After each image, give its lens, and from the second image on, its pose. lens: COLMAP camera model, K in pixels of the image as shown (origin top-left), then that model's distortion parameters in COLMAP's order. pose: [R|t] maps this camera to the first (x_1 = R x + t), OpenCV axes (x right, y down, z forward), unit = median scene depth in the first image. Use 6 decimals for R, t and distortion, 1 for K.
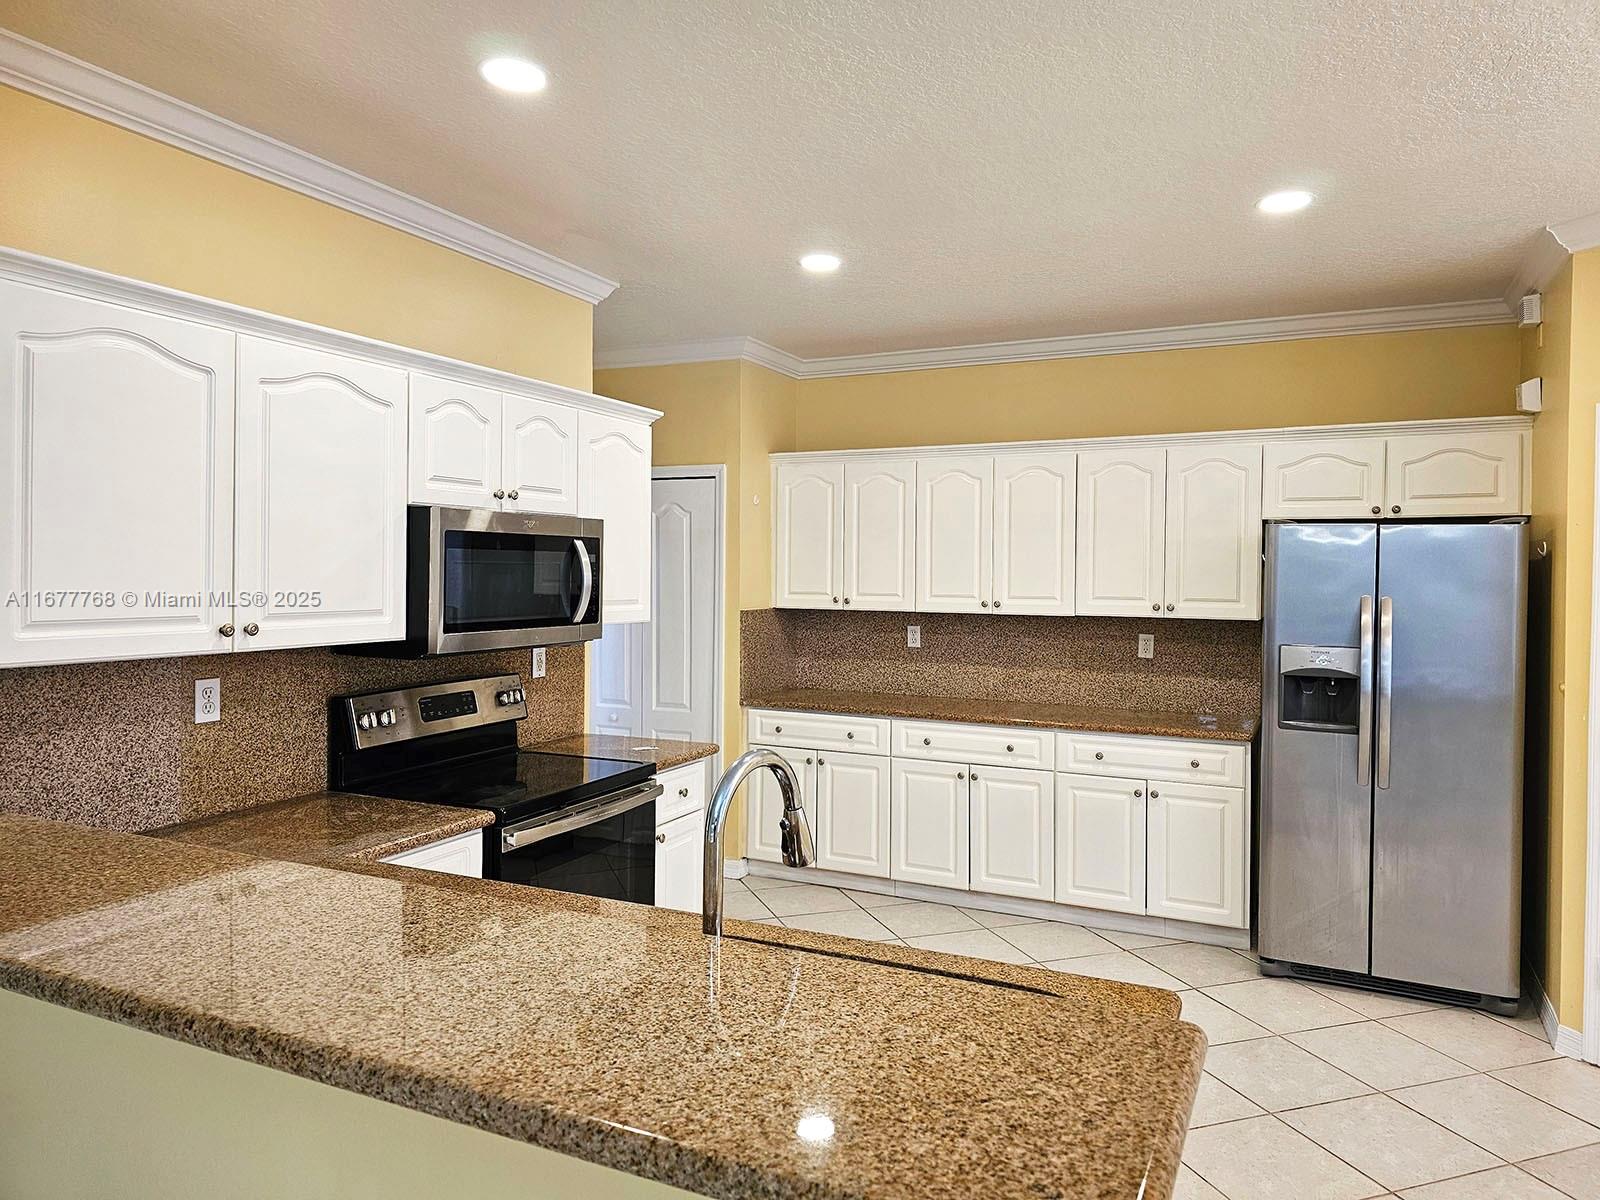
lens RADIAL K [[1067.5, 0, 787.1], [0, 1067.5, 591.0], [0, 0, 1]] dist [0.049226, -0.042126]
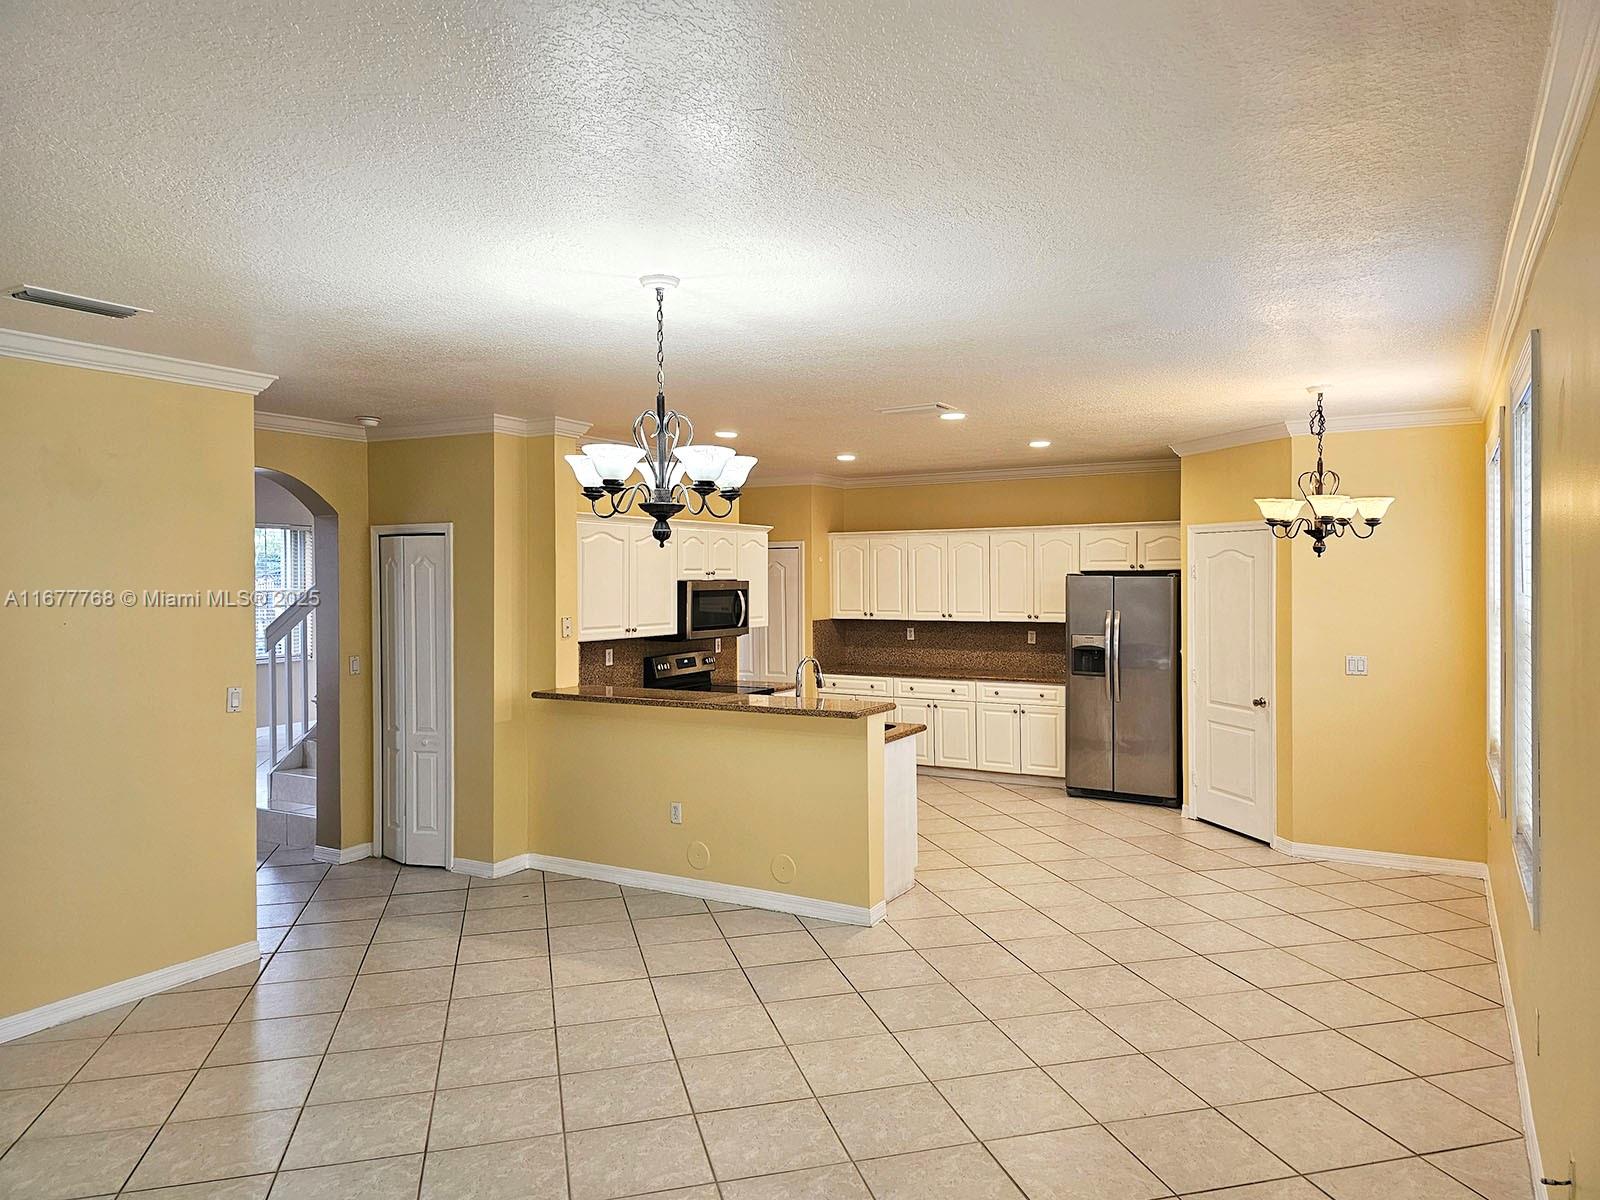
lens RADIAL K [[1067.5, 0, 795.4], [0, 1067.5, 591.9], [0, 0, 1]] dist [0.049226, -0.042126]
pose [[0.997444, -0.012860, -0.070284, 0.065515], [0.012363, 0.999895, -0.007502, -0.020423], [0.070373, 0.006614, 0.997499, -0.979023]]
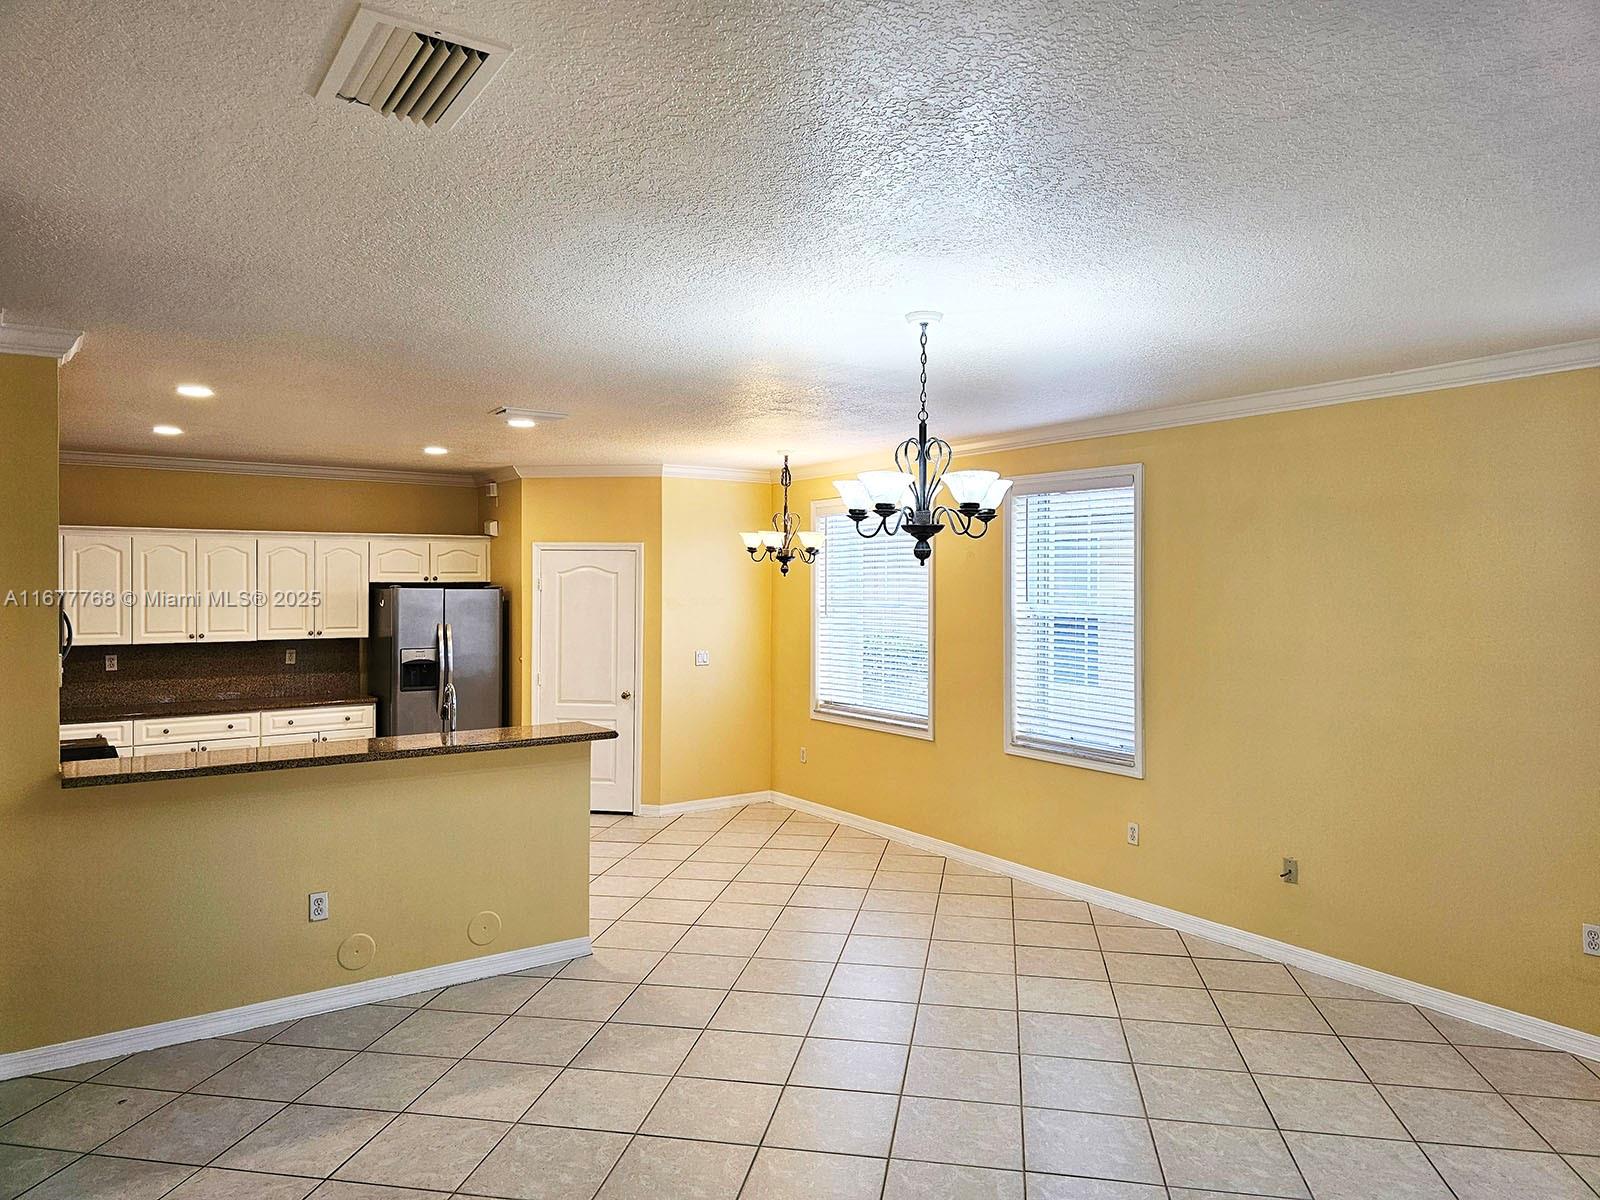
lens RADIAL K [[1067.5, 0, 836.8], [0, 1067.5, 583.9], [0, 0, 1]] dist [0.049226, -0.042126]
pose [[0.462776, -0.007391, 0.886445, -0.825860], [0.020602, 0.999785, -0.002419, -0.043407], [-0.886236, 0.019382, 0.462829, -0.560358]]
